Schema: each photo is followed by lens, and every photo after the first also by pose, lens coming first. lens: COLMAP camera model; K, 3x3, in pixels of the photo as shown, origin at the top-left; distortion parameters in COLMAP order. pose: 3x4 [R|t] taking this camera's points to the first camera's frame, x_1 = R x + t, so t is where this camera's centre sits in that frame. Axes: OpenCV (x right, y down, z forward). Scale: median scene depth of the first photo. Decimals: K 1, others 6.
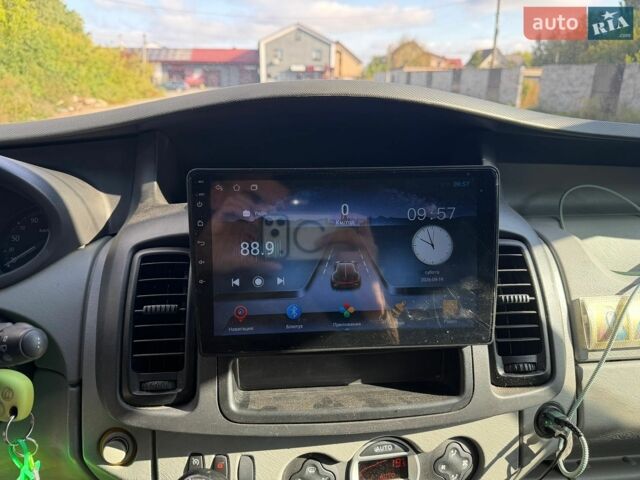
lens RADIAL K [[464.4, 0, 320.0], [0, 464.4, 240.0], [0, 0, 1]] dist [-0.043087, -0.004134]
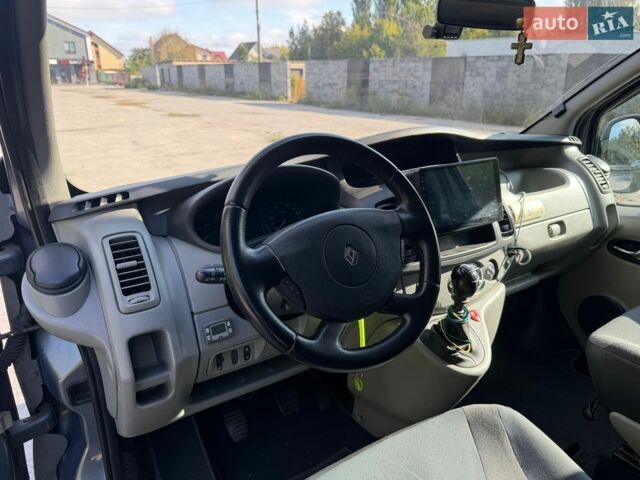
lens RADIAL K [[490.1, 0, 320.0], [0, 490.1, 240.0], [0, 0, 1]] dist [-0.073371, -0.001308]
pose [[0.876190, -0.148475, 0.458527, -1.810186], [0.145166, 0.988486, 0.042685, 0.055977], [-0.459585, 0.029163, 0.887655, -1.024789]]
